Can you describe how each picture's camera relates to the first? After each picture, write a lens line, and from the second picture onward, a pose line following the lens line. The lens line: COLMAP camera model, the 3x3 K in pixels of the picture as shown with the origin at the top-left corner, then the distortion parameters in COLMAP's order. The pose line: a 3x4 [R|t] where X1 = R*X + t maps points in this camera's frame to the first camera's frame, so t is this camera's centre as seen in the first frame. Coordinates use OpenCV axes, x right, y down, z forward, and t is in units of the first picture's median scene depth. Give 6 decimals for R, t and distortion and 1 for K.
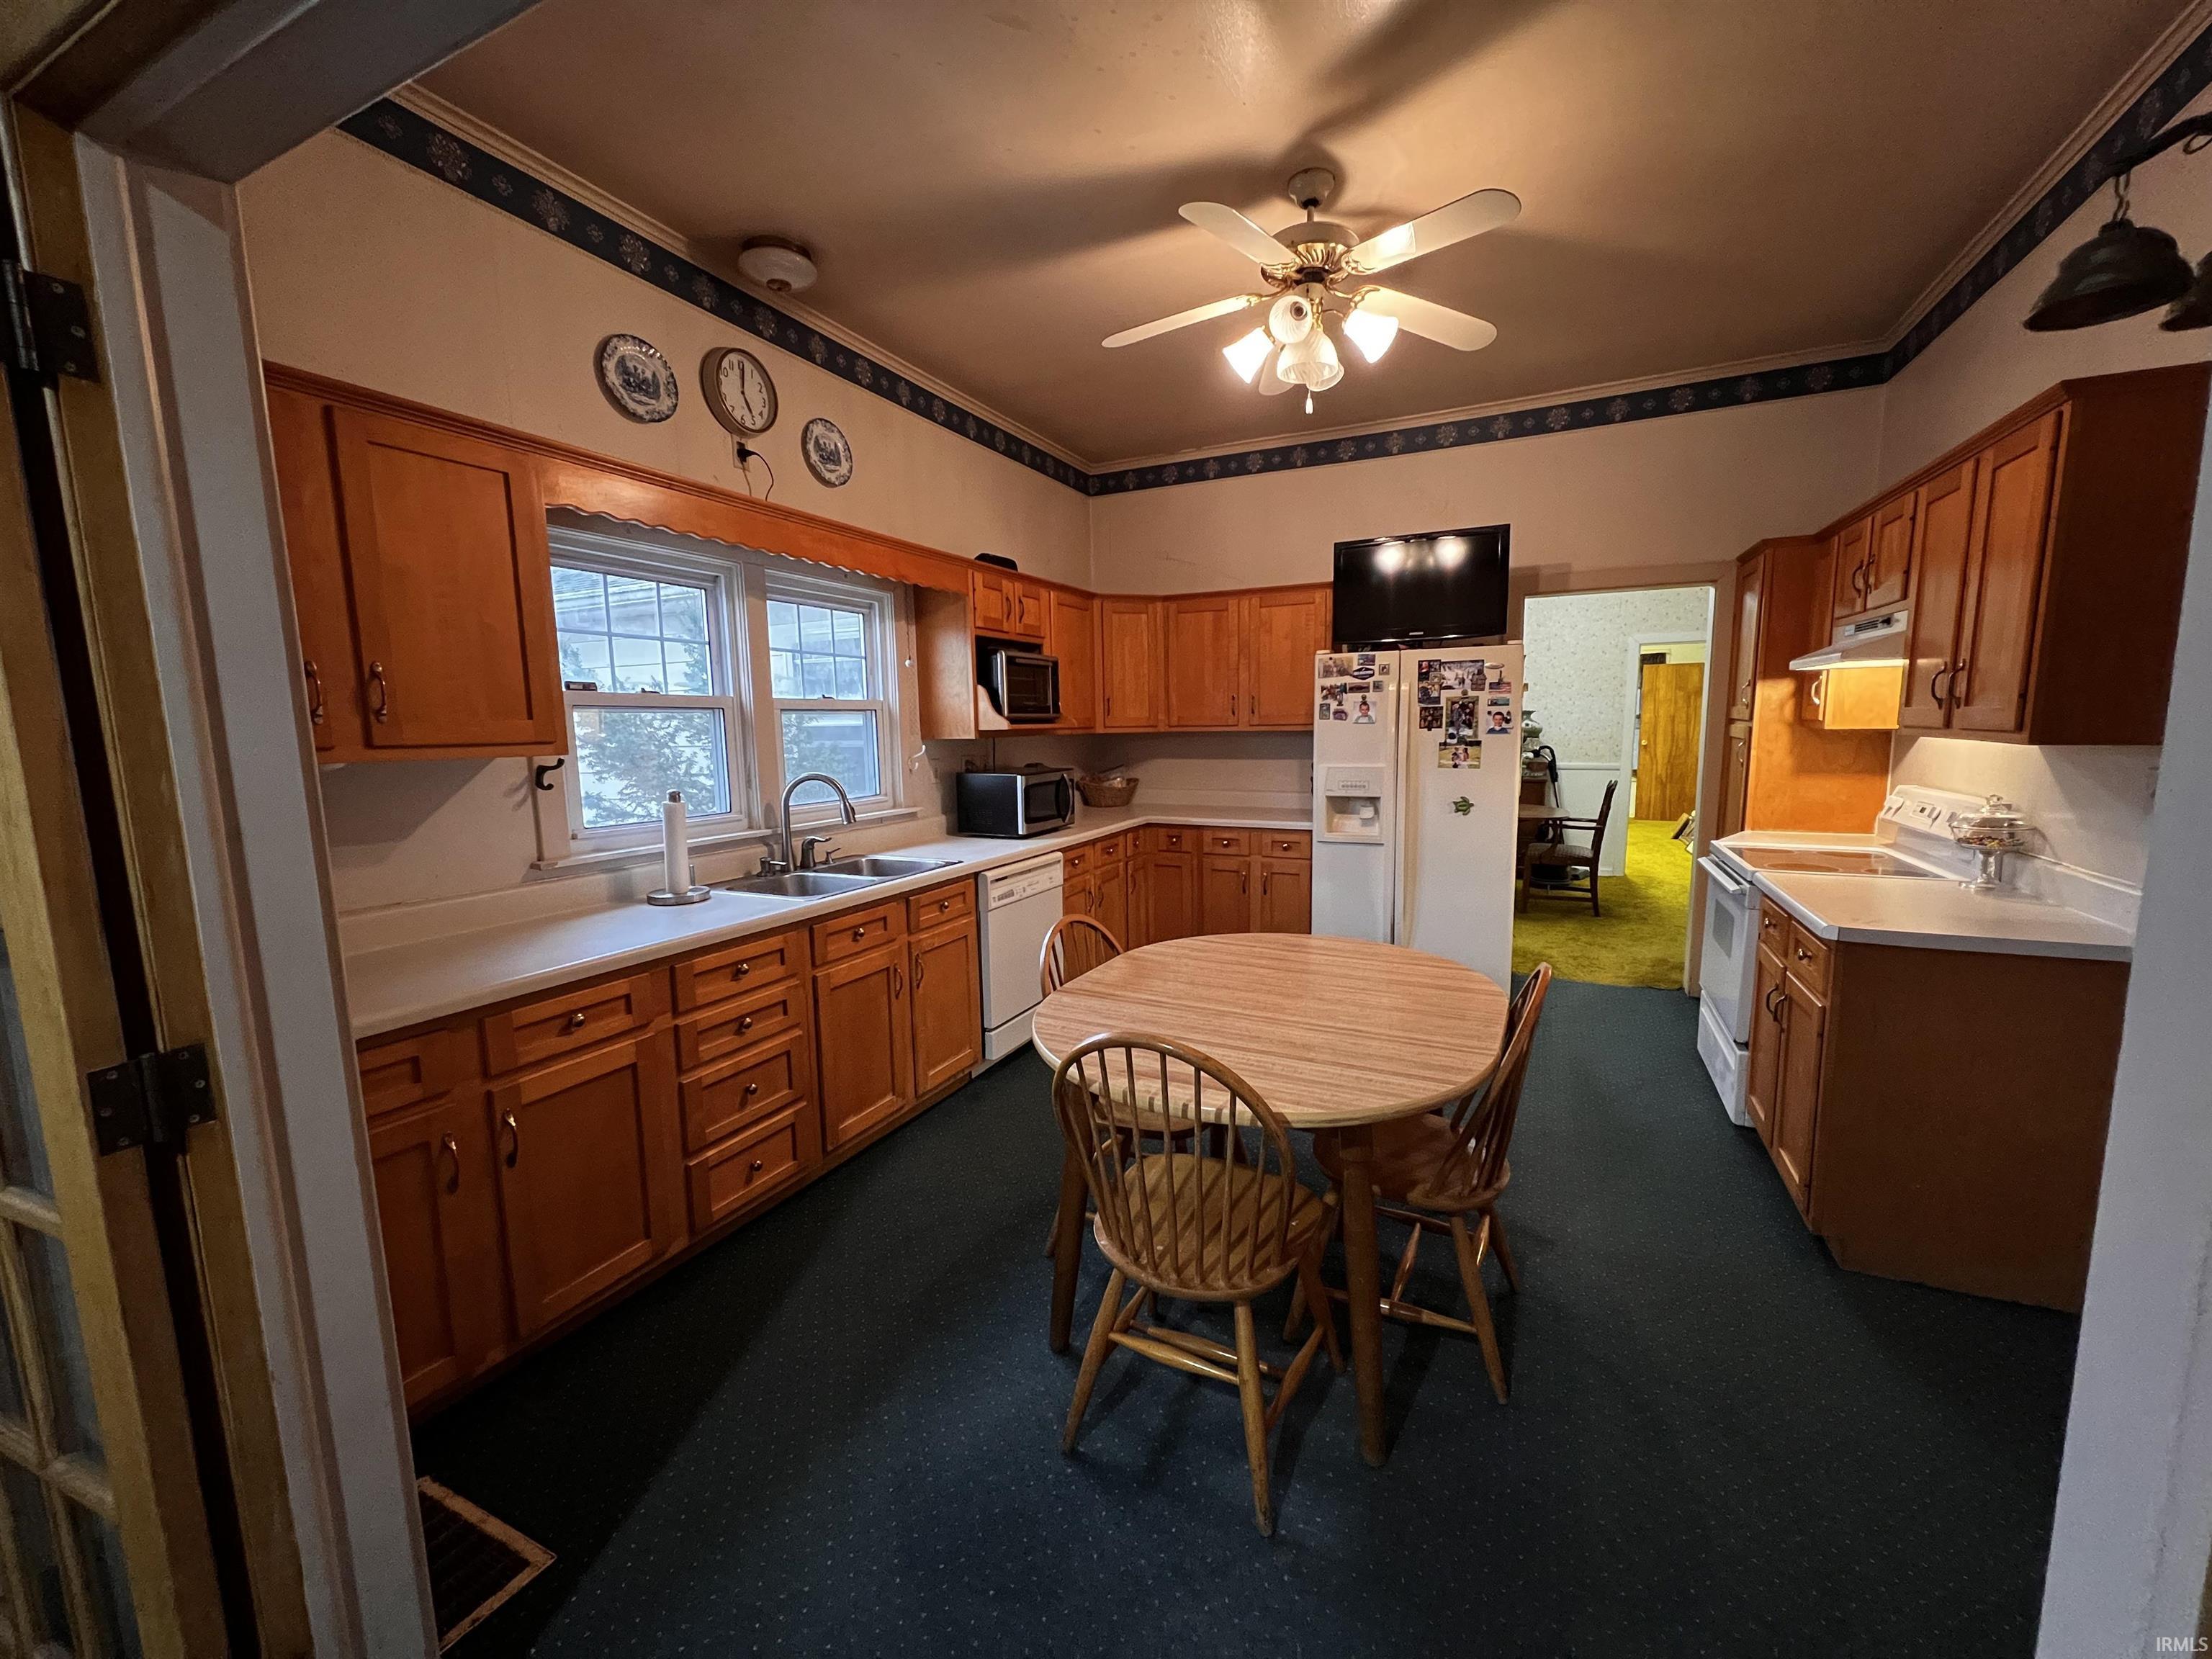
lens RADIAL K [[881.3, 0, 1106.0], [0, 881.3, 829.5], [0, 0, 1]] dist [-0.000943, 0.000029]
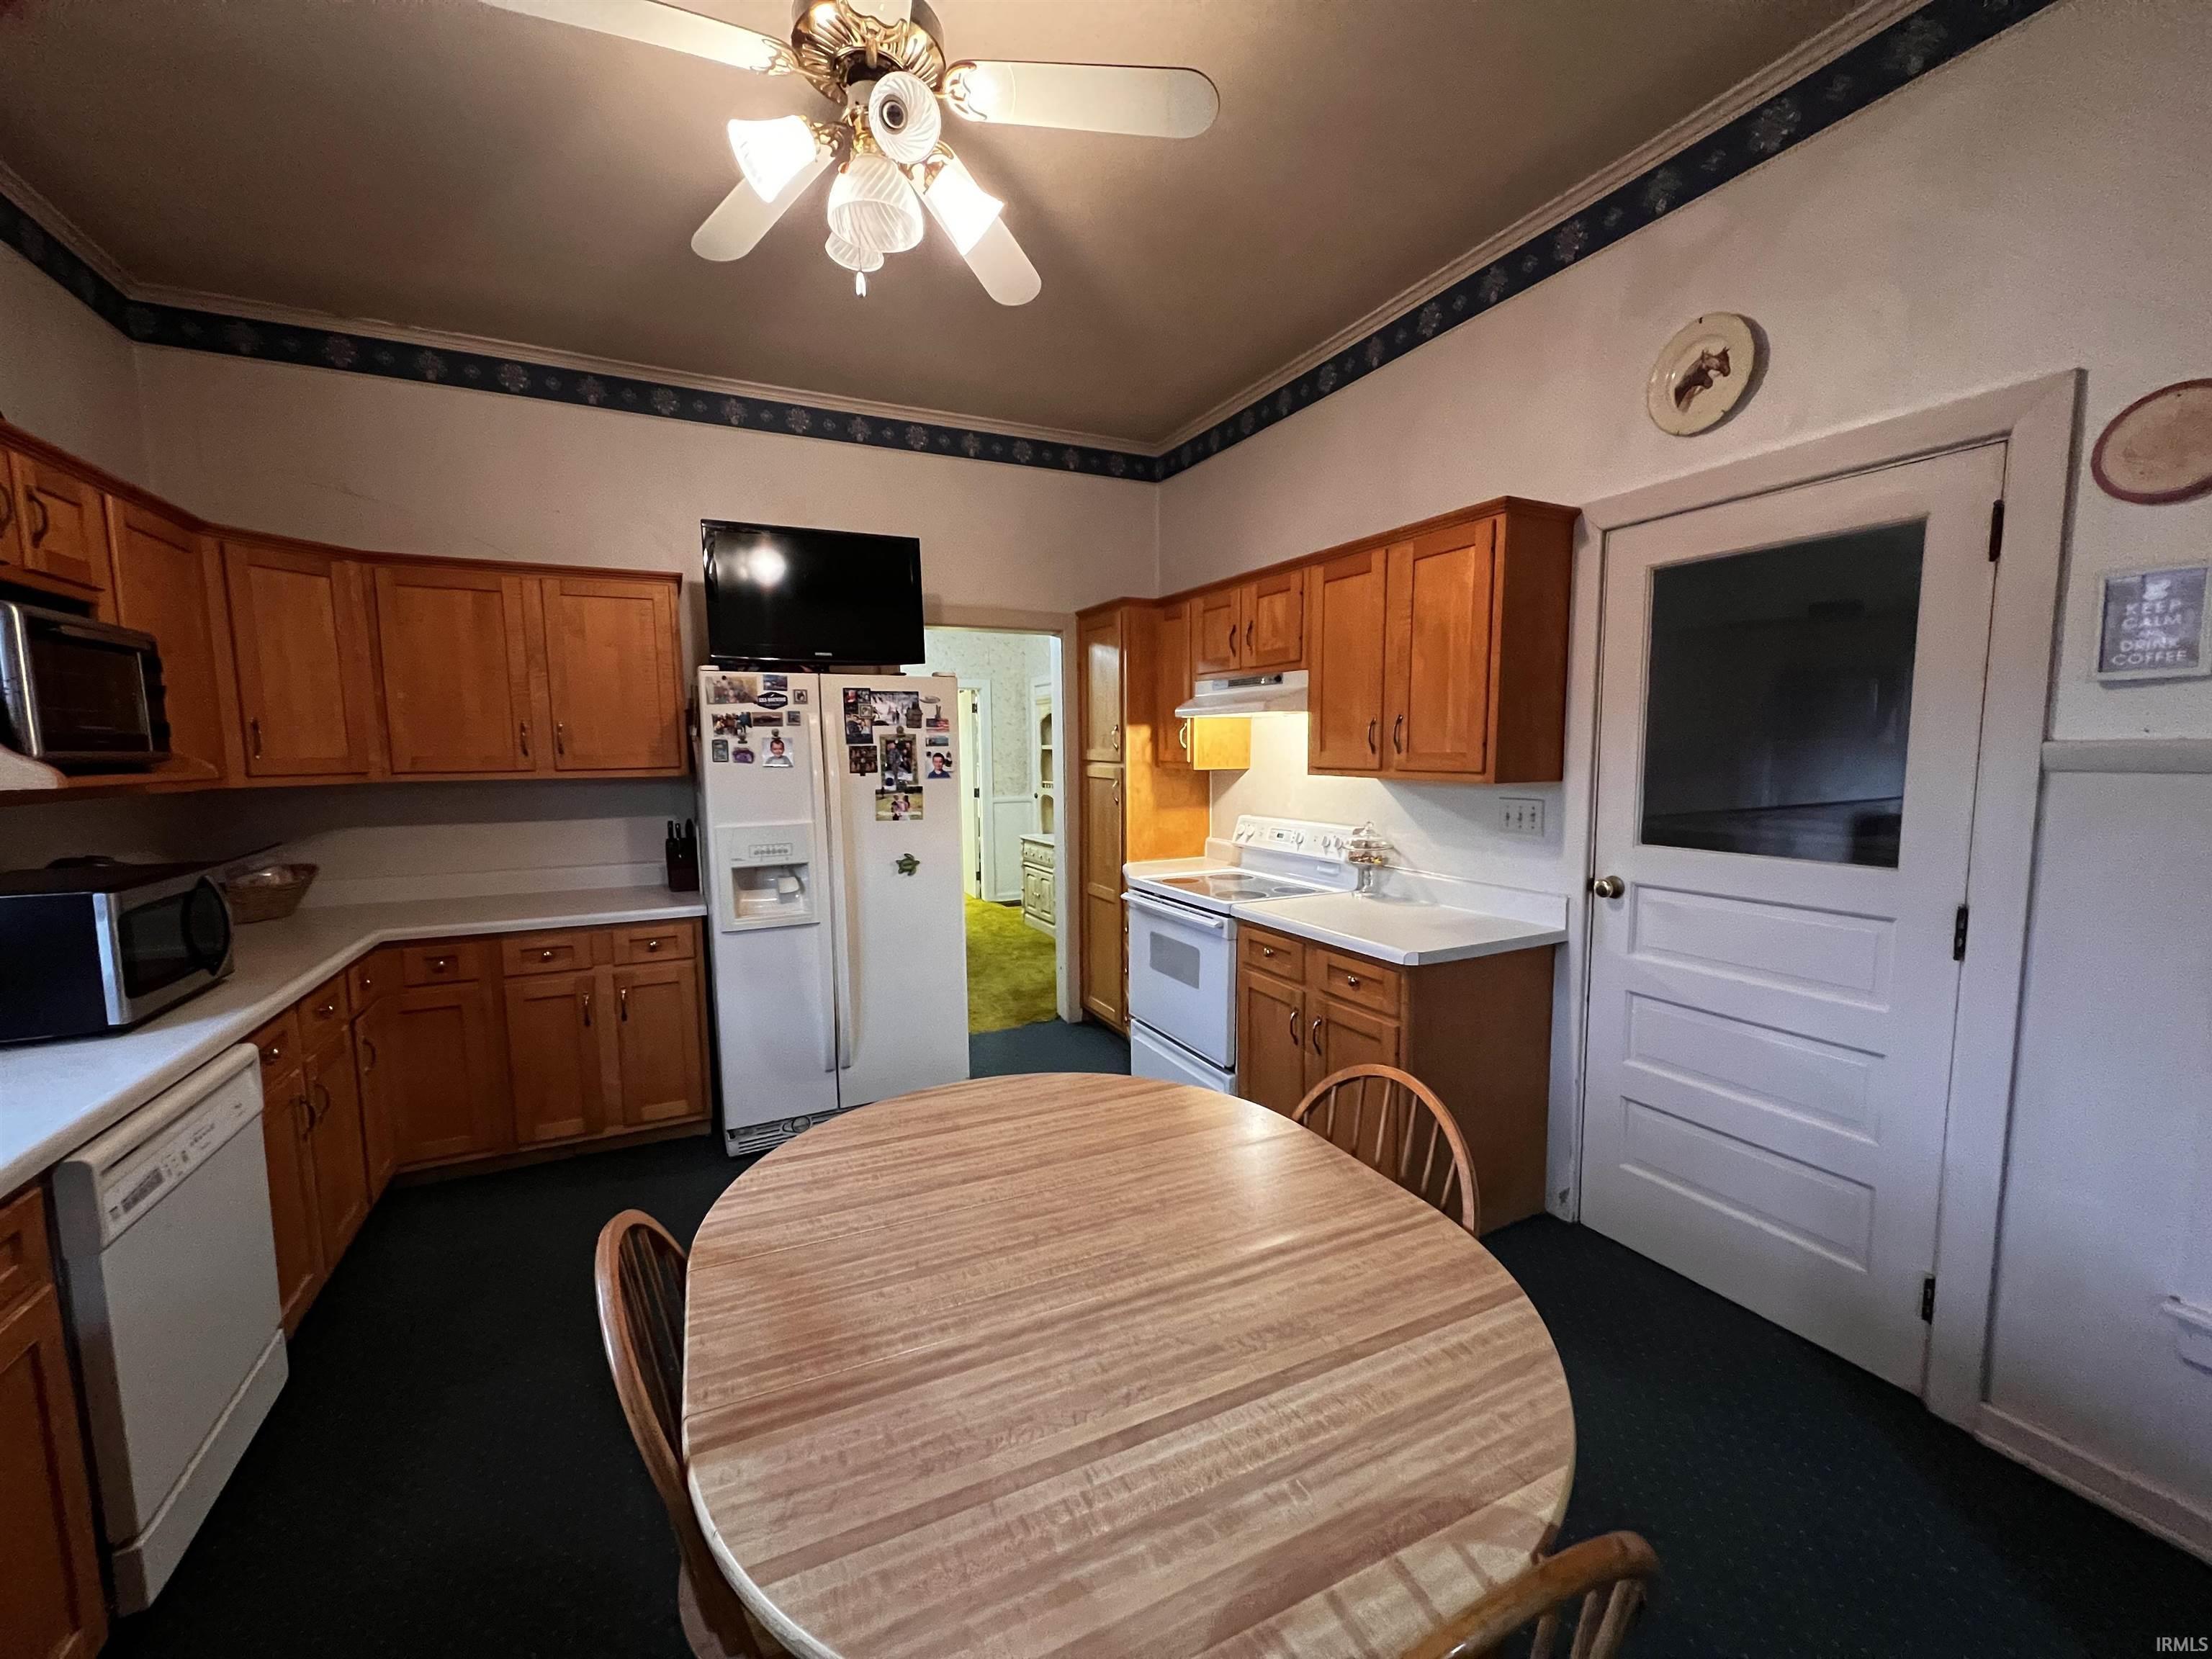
lens RADIAL K [[881.3, 0, 1106.0], [0, 881.3, 829.5], [0, 0, 1]] dist [-0.000943, 0.000029]
pose [[0.609023, -0.064032, 0.790563, -0.136926], [0.097471, 0.995223, 0.005521, -0.046056], [-0.787140, 0.073695, 0.612355, 0.335828]]
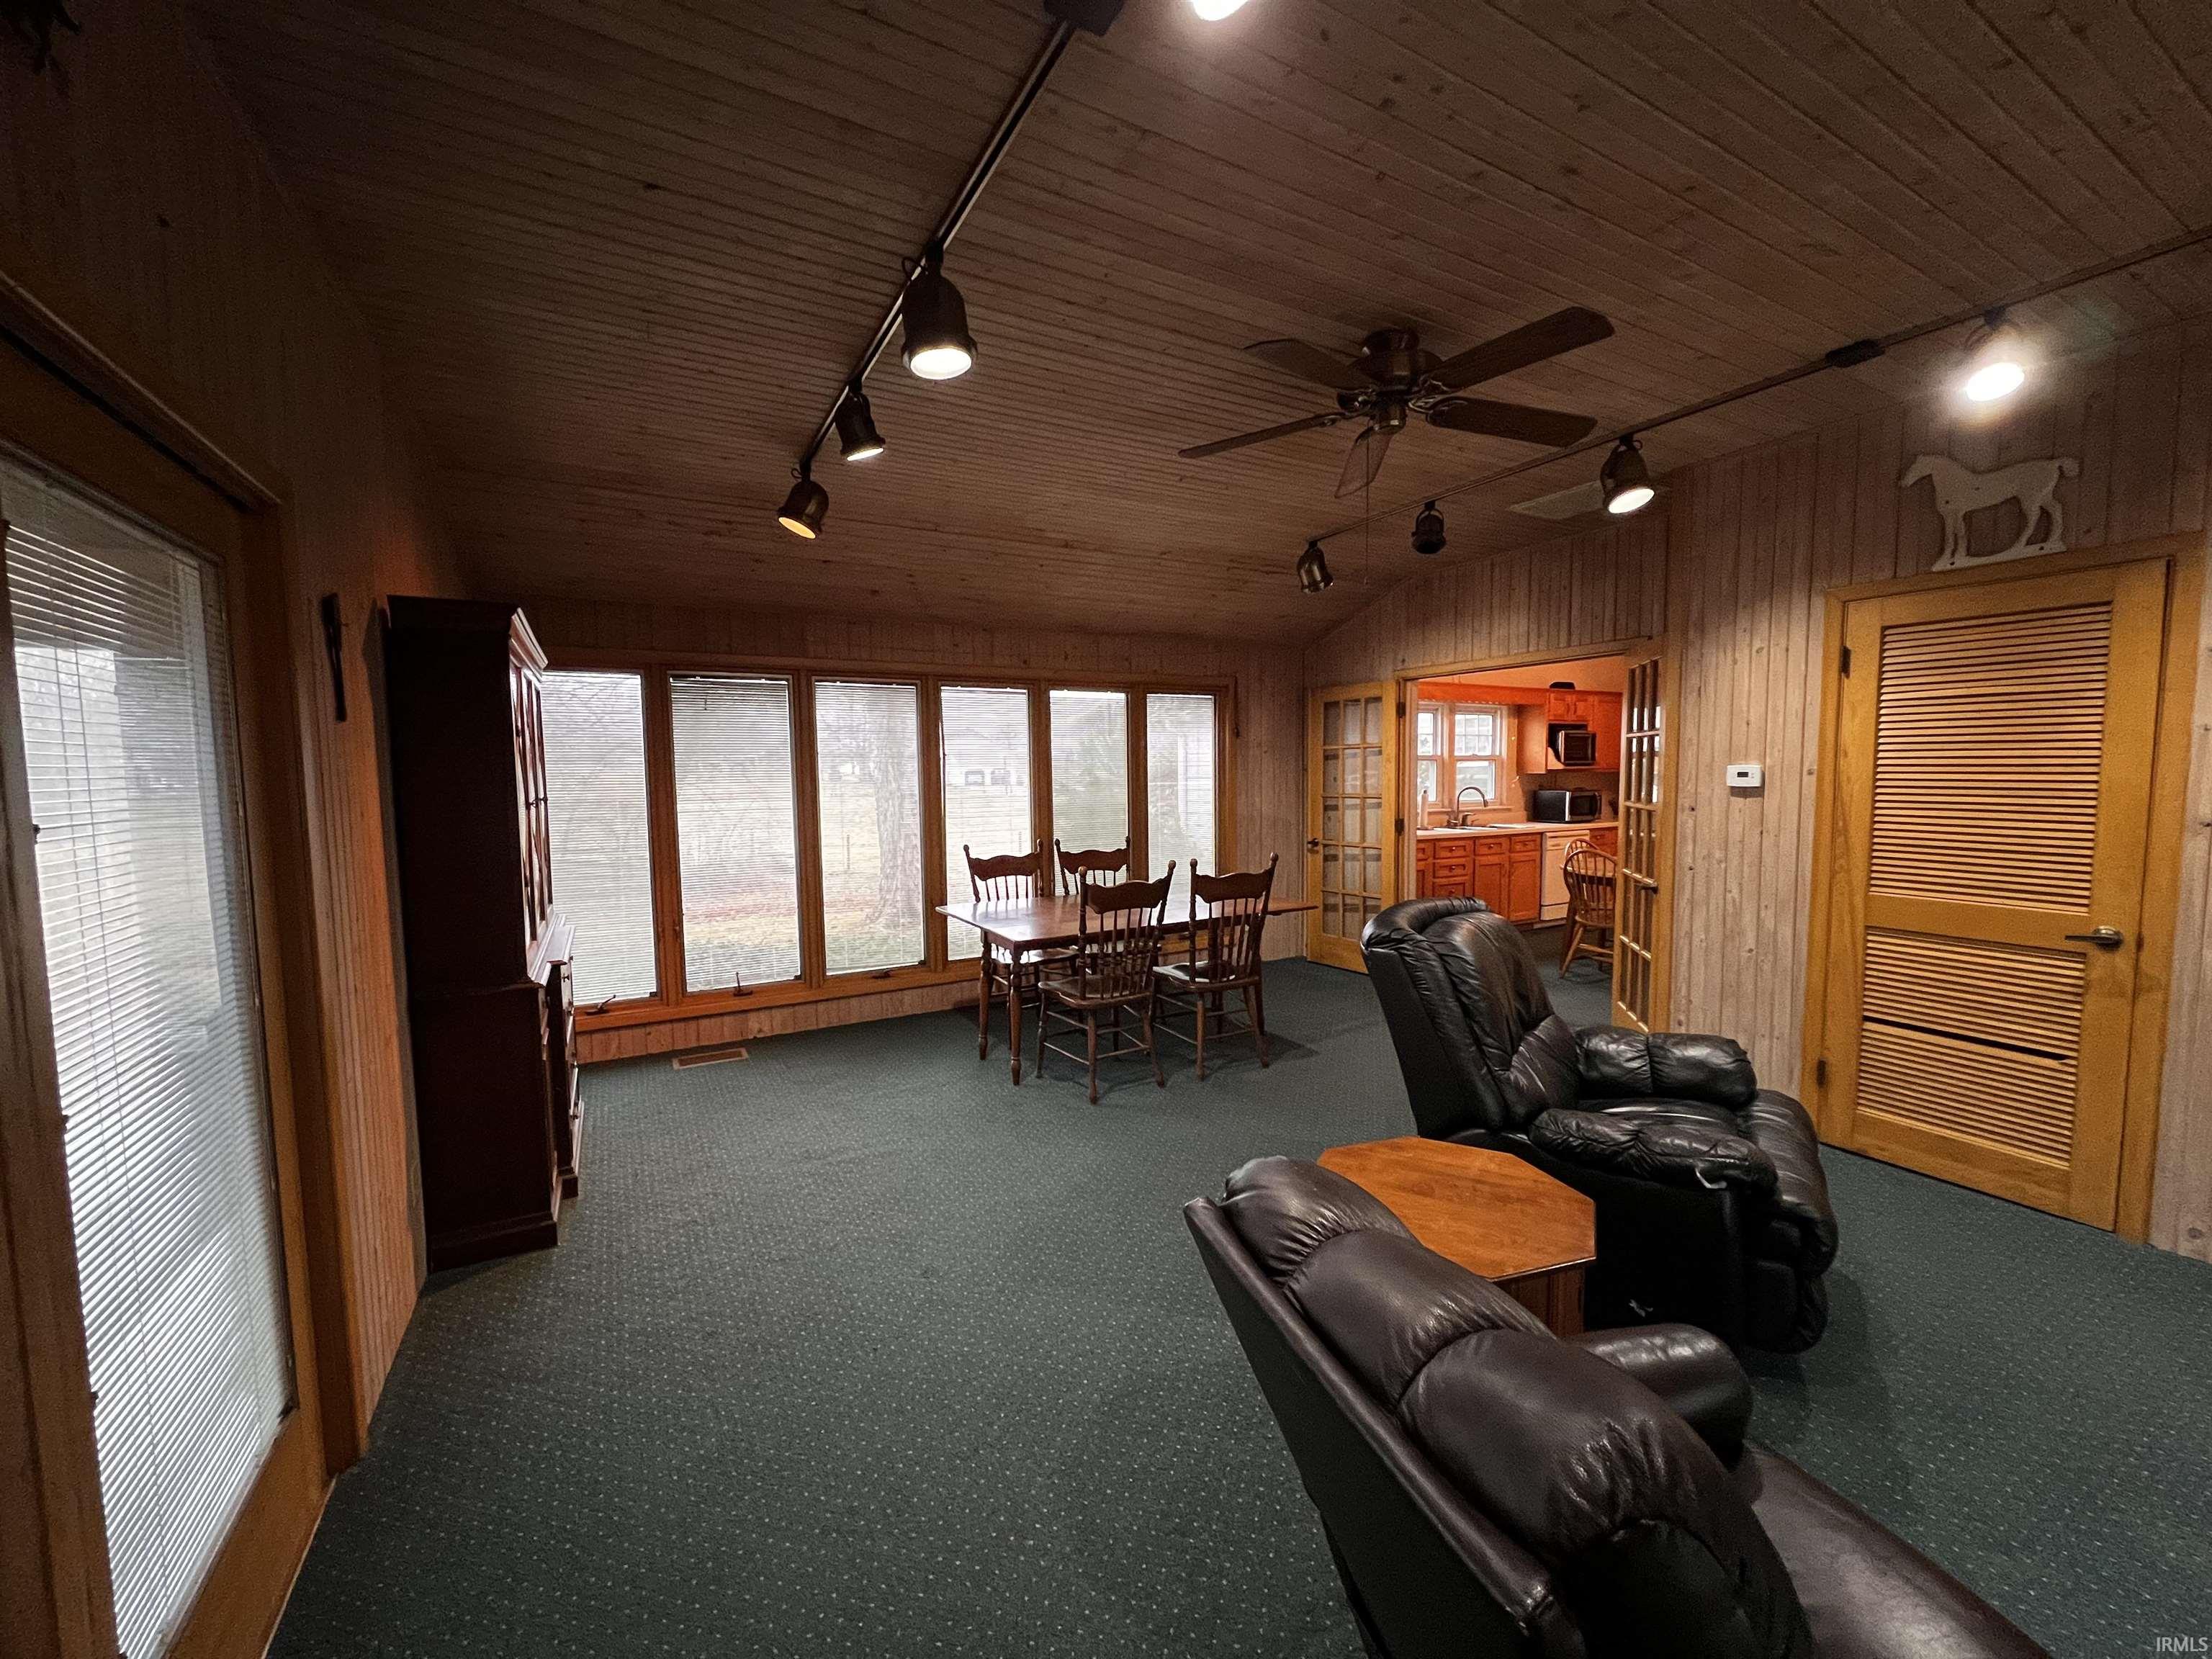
lens RADIAL K [[881.3, 0, 1106.0], [0, 881.3, 829.5], [0, 0, 1]] dist [-0.000943, 0.000029]
pose [[0.823607, 0.053028, -0.564677, 0.176866], [-0.078176, 0.996730, -0.020422, 0.150934], [0.561748, 0.060964, 0.825059, -1.273722]]
